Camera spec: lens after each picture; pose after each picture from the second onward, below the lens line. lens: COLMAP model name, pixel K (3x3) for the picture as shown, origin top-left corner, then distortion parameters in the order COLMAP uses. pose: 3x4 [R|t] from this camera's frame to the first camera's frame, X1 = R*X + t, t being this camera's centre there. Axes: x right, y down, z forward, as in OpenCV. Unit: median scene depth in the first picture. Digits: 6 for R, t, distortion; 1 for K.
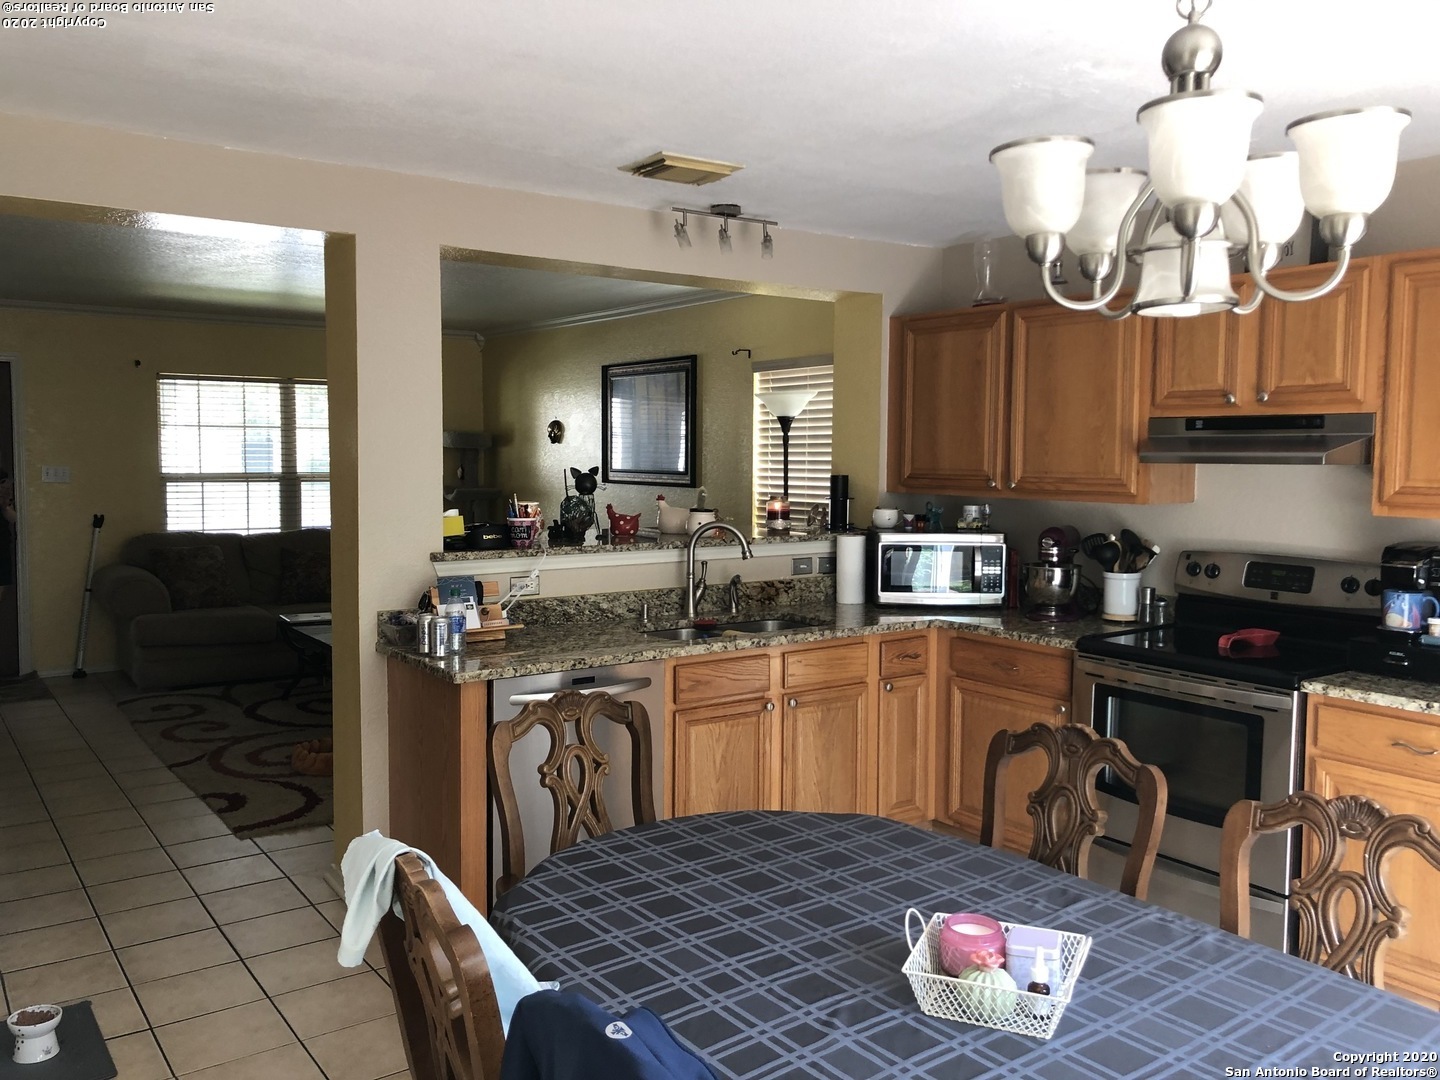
lens RADIAL K [[1153.8, 0, 719.7], [0, 1153.8, 530.9], [0, 0, 1]] dist [0.104409, -0.196074]
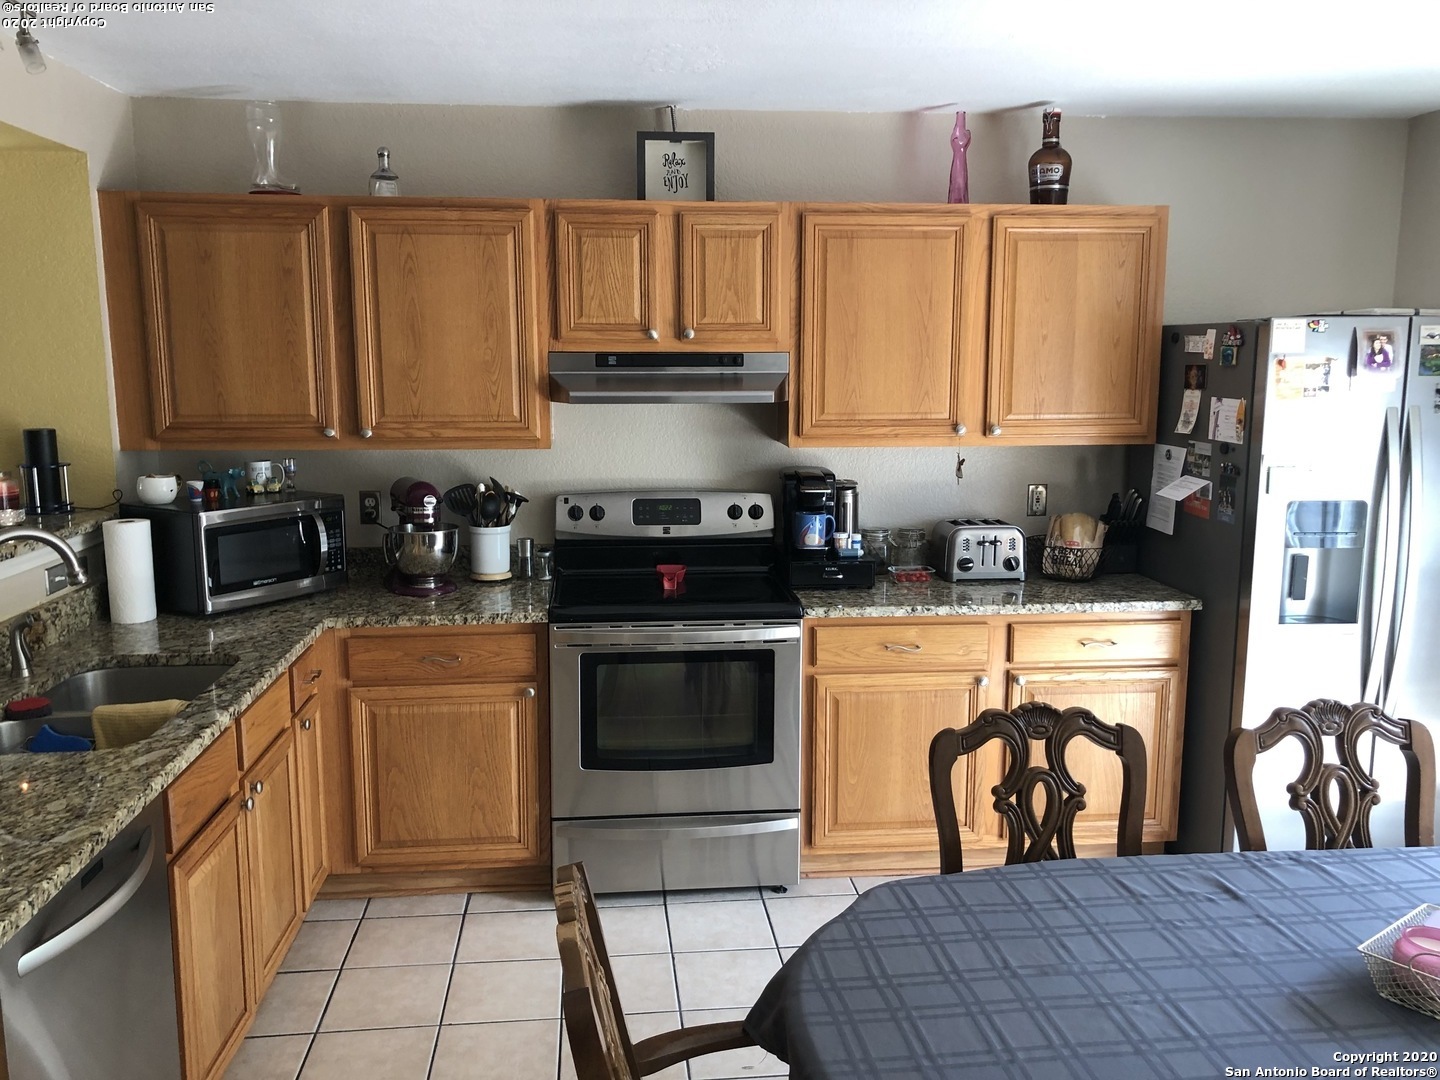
lens RADIAL K [[1168.3, 0, 720.0], [0, 1168.3, 540.0], [0, 0, 1]] dist [0.062277, -0.089281]
pose [[0.498857, -0.139150, 0.855441, -0.353407], [0.063635, 0.990244, 0.123968, -0.056275], [-0.864345, -0.007407, 0.502844, 0.428345]]
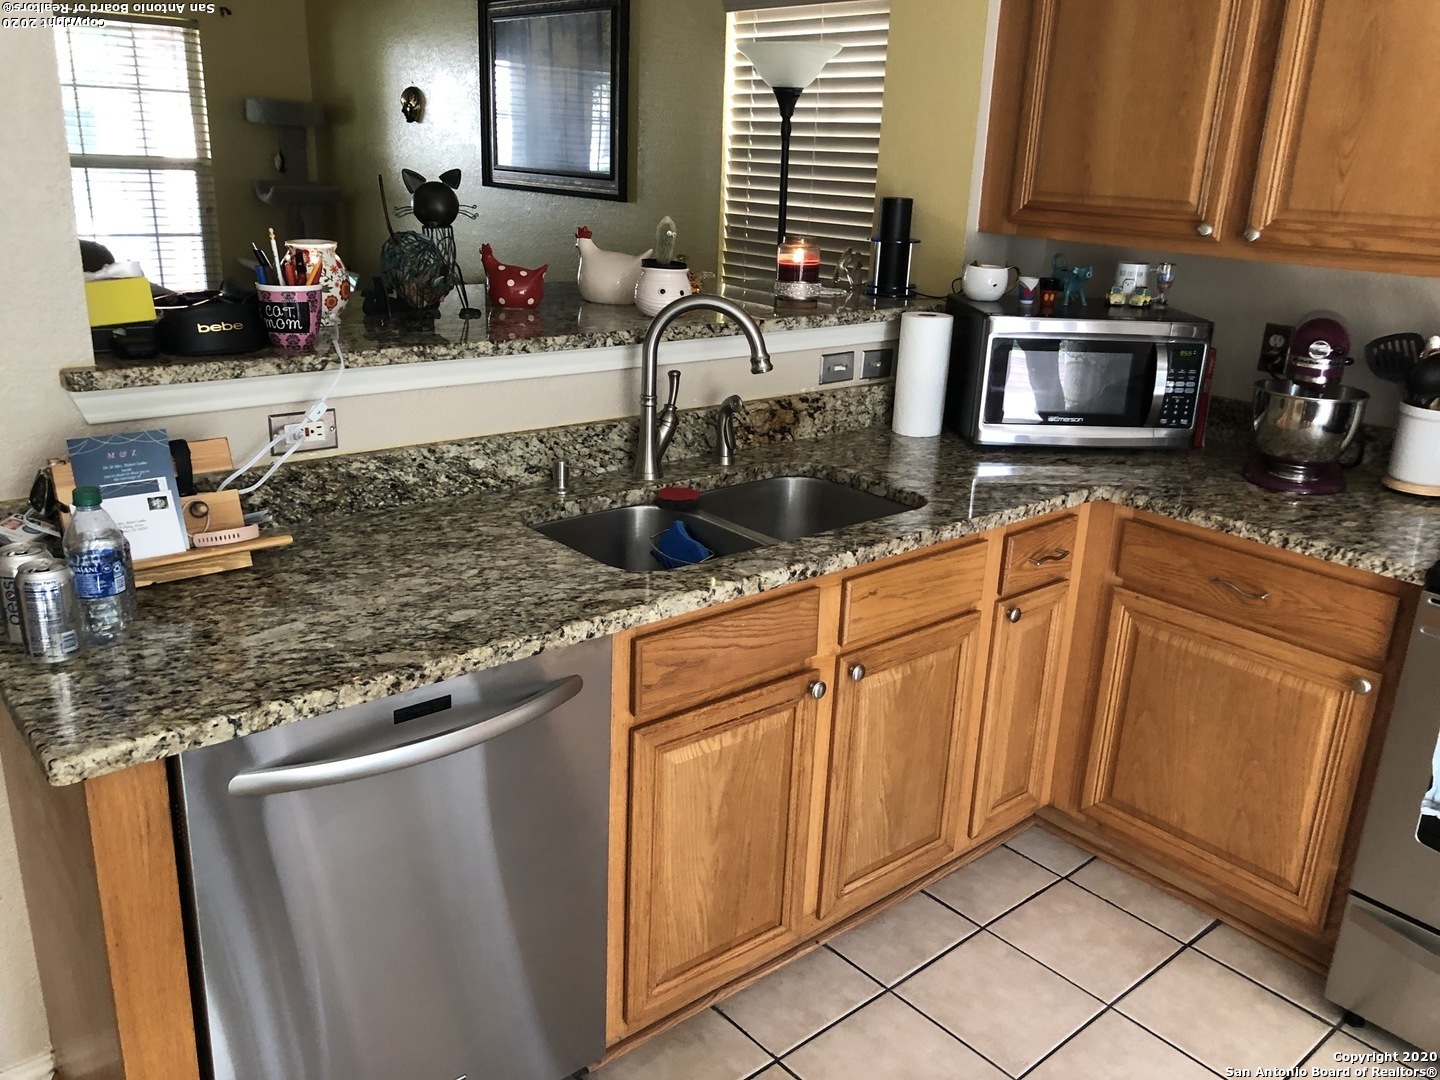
lens RADIAL K [[1169.0, 0, 735.5], [0, 1169.0, 536.4], [0, 0, 1]] dist [0.077650, -0.136267]
pose [[0.995108, 0.005525, 0.098635, -0.040621], [-0.029901, 0.968448, 0.247417, -0.035383], [-0.094155, -0.249156, 0.963876, 0.512353]]
